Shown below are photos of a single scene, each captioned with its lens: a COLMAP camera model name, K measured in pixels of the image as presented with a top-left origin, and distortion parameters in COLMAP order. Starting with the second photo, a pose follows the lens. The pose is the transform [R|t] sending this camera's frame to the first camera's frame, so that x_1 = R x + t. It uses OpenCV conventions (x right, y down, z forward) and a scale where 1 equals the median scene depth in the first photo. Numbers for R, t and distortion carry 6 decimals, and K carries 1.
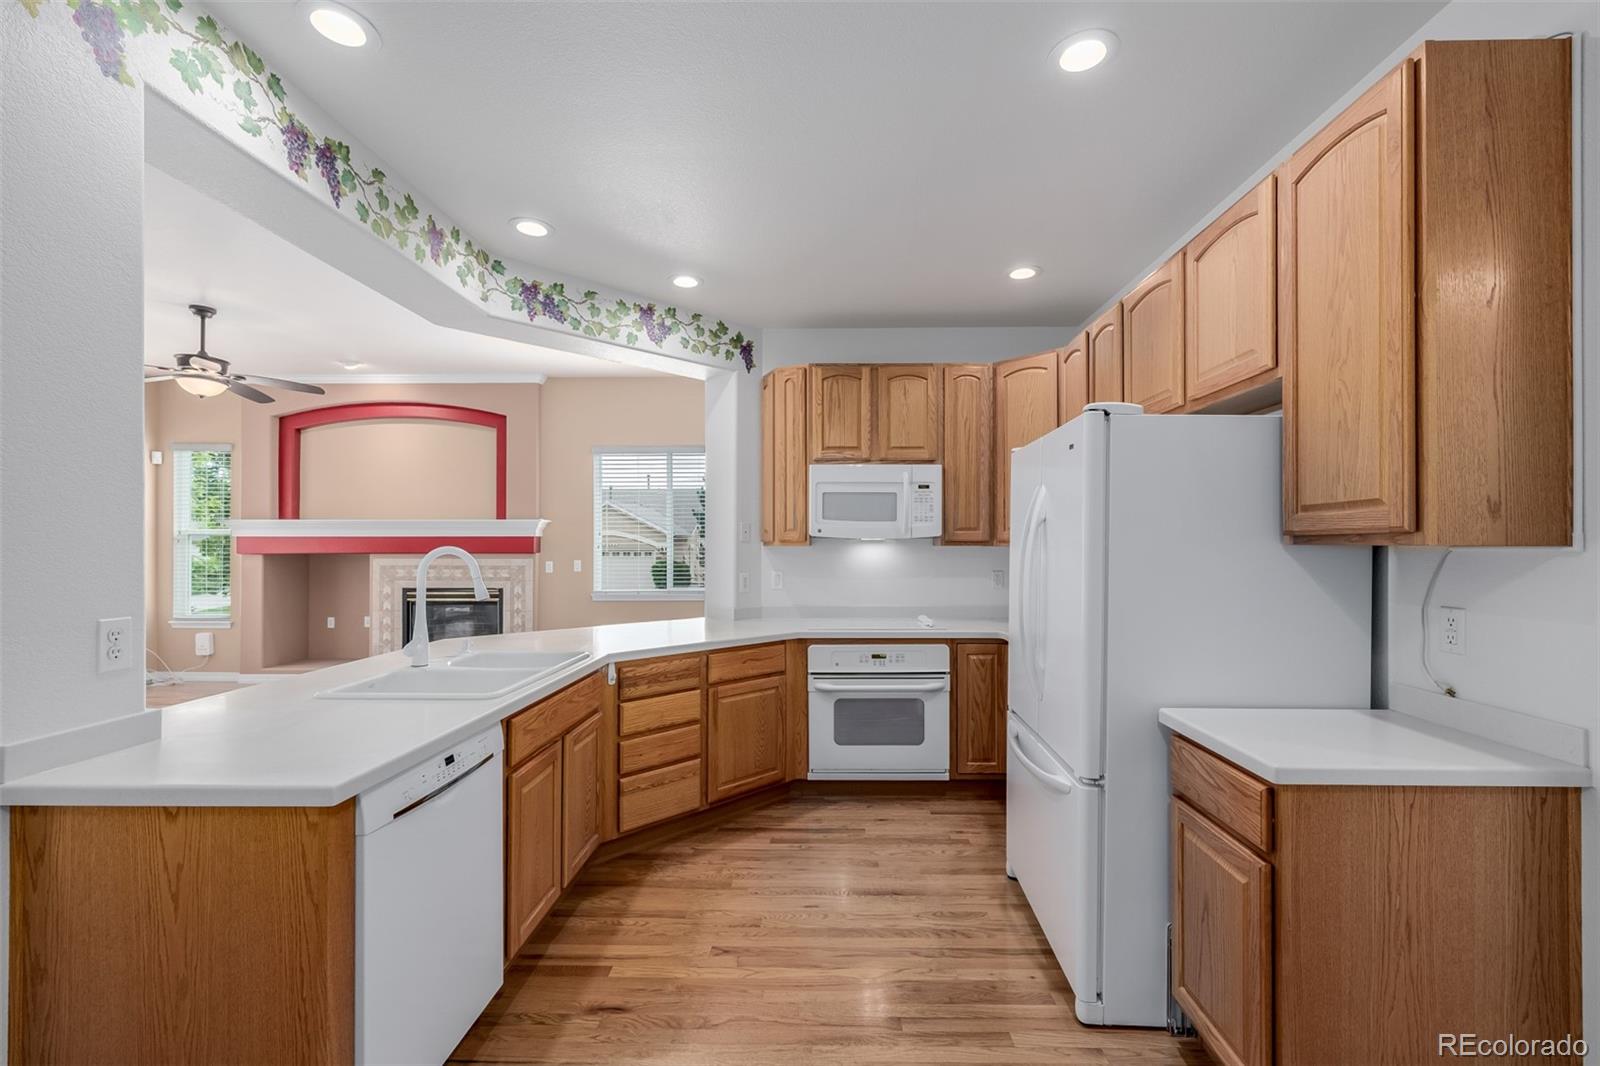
lens RADIAL K [[676.3, 0, 796.6], [0, 676.3, 534.9], [0, 0, 1]] dist [0.000797, 0.000276]
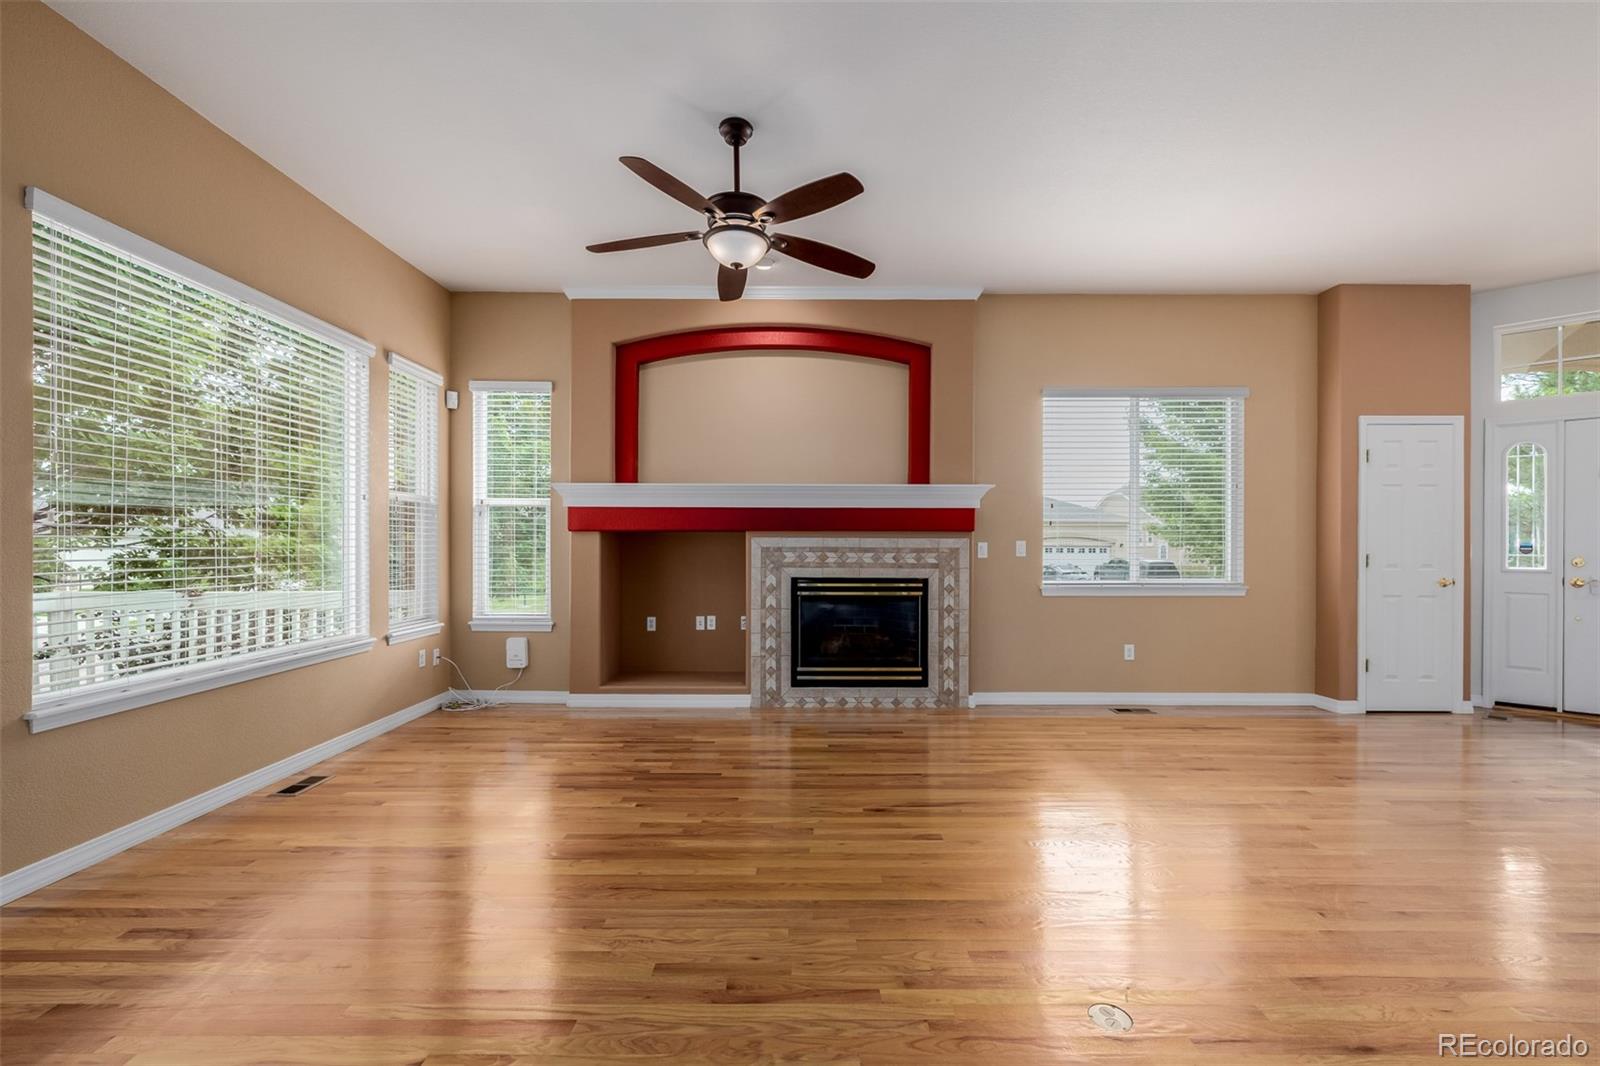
lens RADIAL K [[676.3, 0, 796.6], [0, 676.3, 534.9], [0, 0, 1]] dist [0.000797, 0.000276]
pose [[0.999945, 0.005031, 0.009196, -0.582501], [-0.005048, 0.999986, 0.001847, 0.030657], [-0.009187, -0.001893, 0.999956, 0.264777]]
